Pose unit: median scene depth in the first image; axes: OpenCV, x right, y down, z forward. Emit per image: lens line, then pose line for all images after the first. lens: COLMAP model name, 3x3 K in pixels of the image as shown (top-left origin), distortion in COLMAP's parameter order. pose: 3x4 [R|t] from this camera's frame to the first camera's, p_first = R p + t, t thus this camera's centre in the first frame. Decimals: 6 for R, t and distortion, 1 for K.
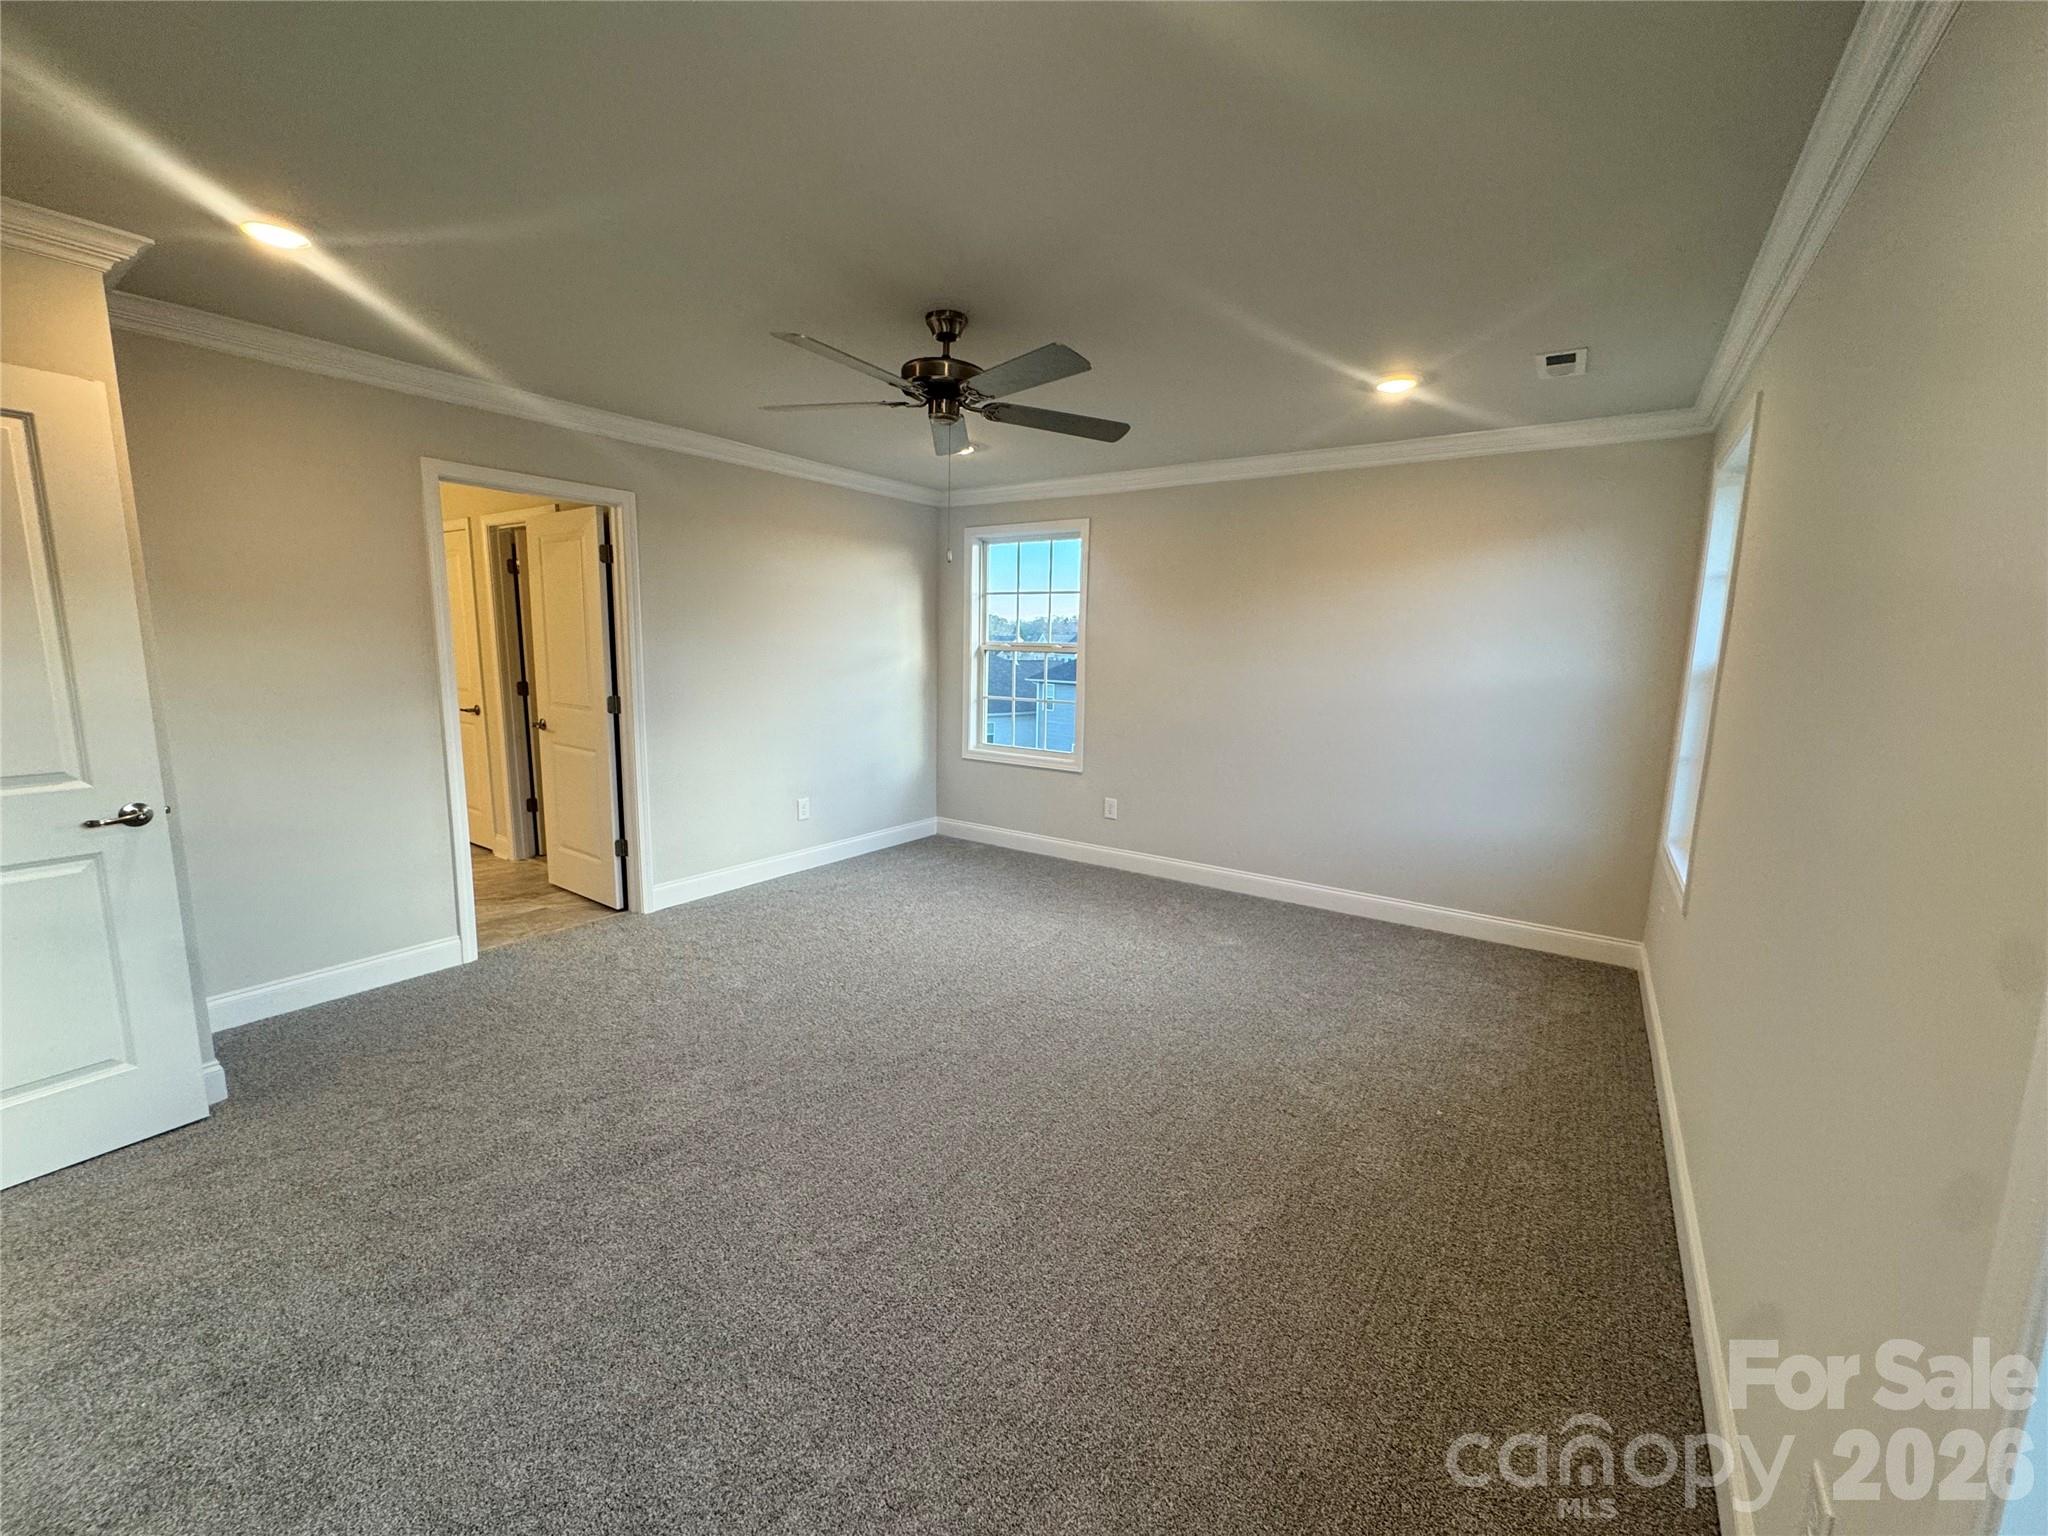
lens RADIAL K [[834.0, 0, 1030.4], [0, 834.0, 760.9], [0, 0, 1]] dist [0.123747, -0.052616]
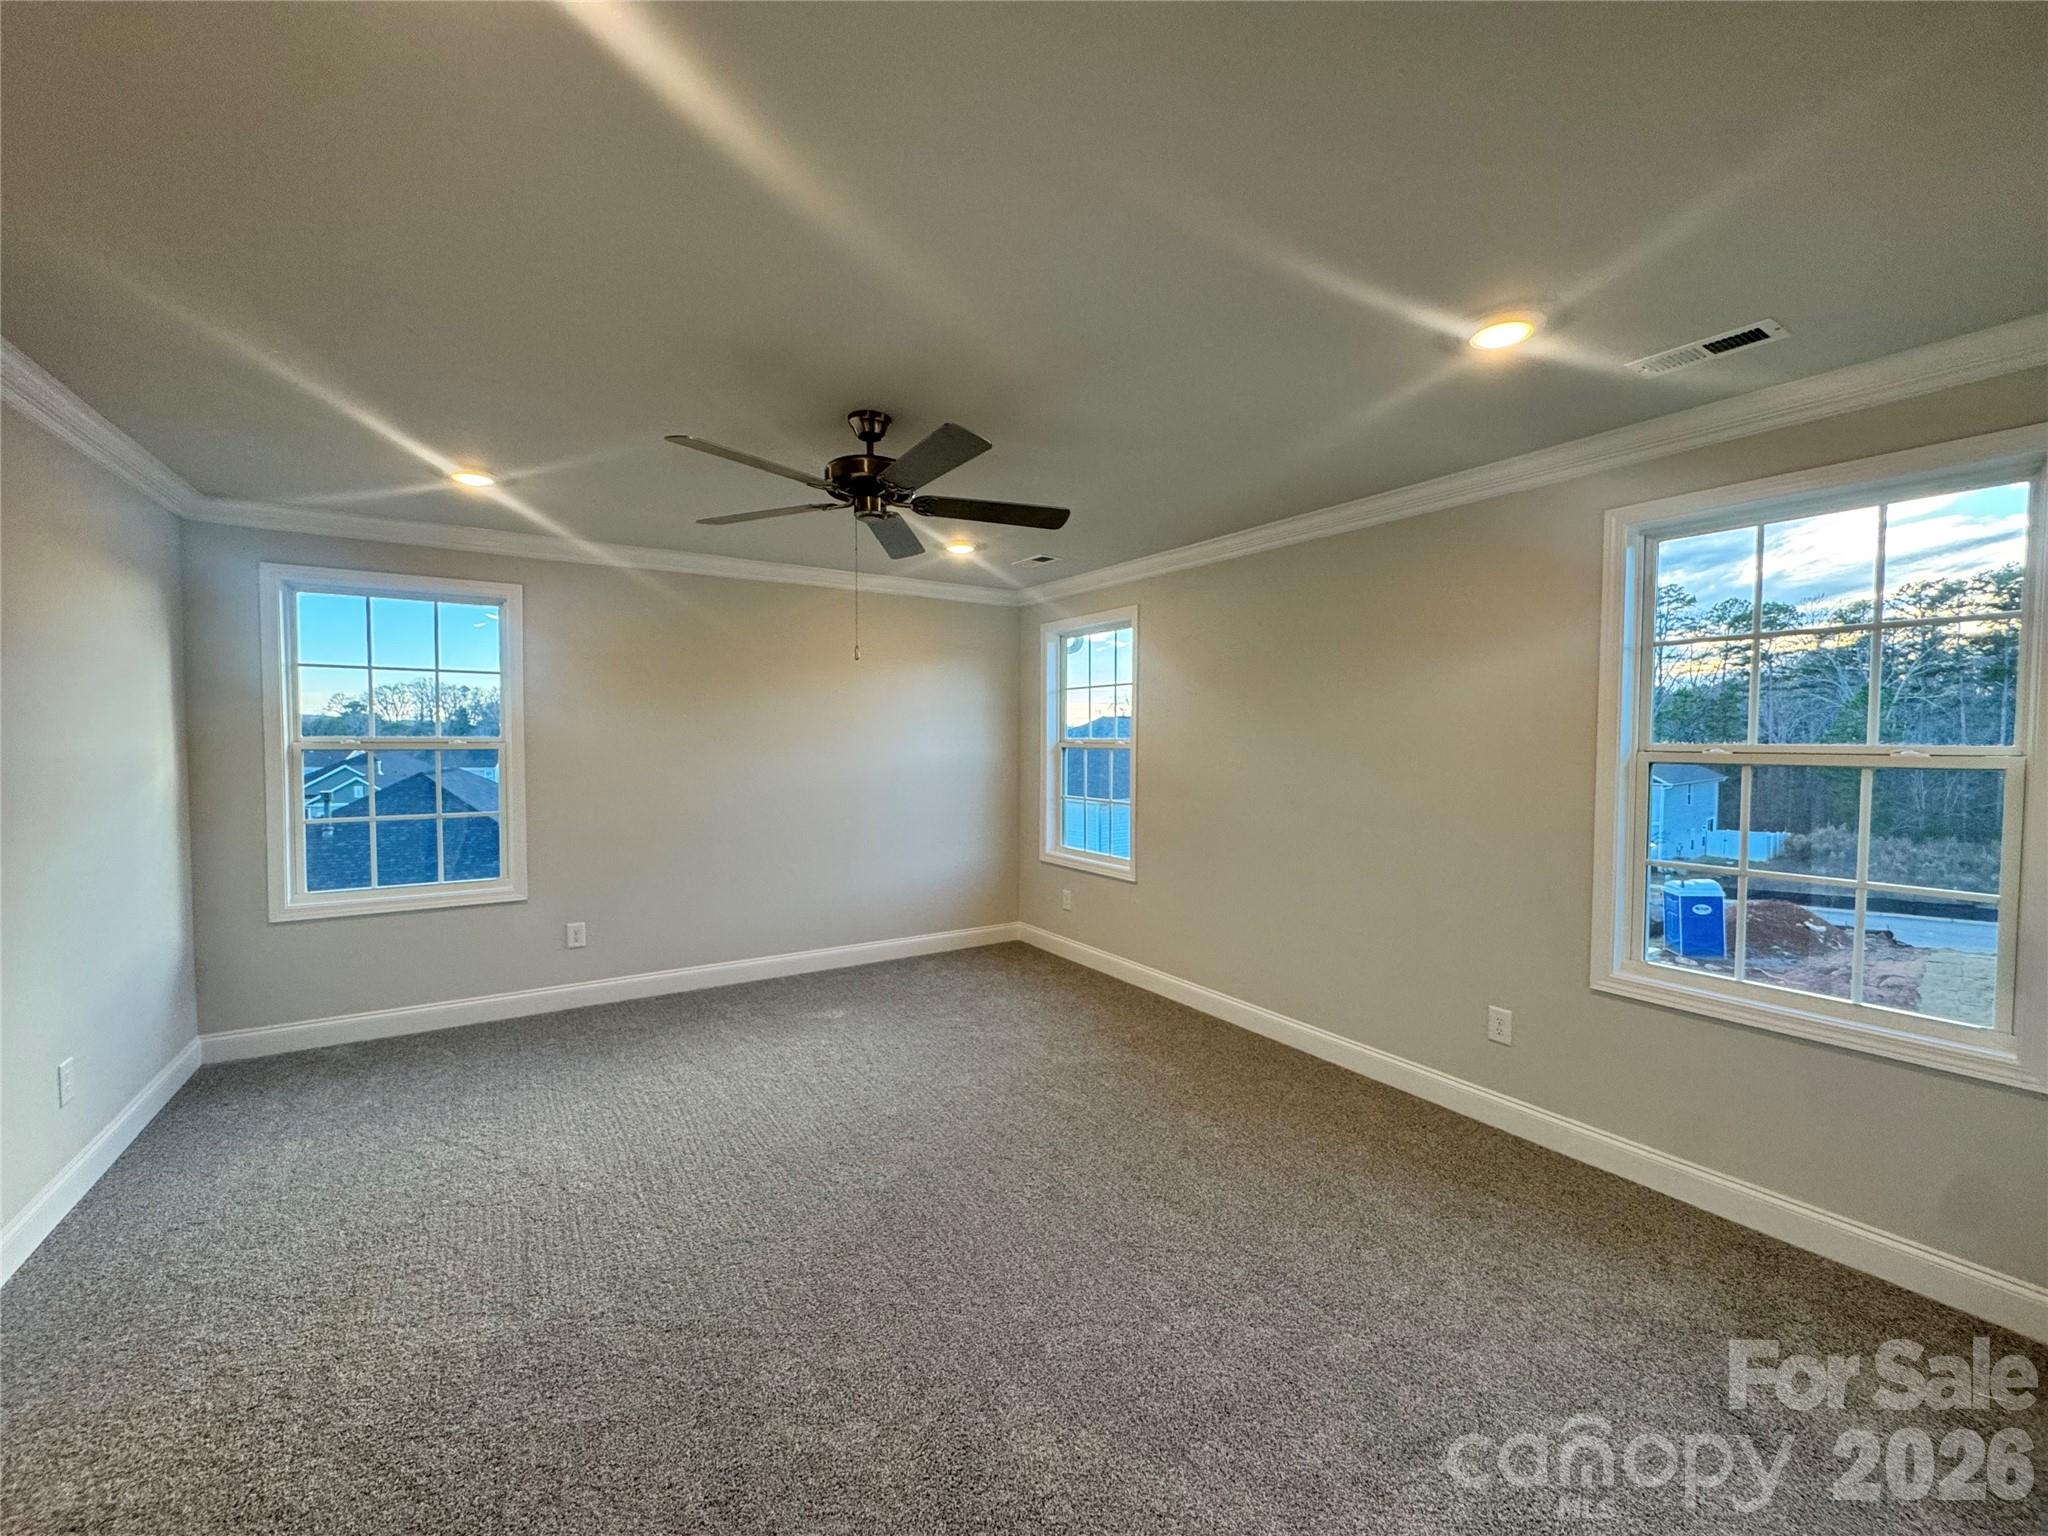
lens RADIAL K [[815.1, 0, 1024.0], [0, 815.1, 768.0], [0, 0, 1]] dist [0.000364, 0.000234]
pose [[0.403911, -0.051561, 0.913344, -0.481930], [0.138689, 0.990321, -0.005426, -0.043471], [-0.904224, 0.128862, 0.407152, 0.277451]]
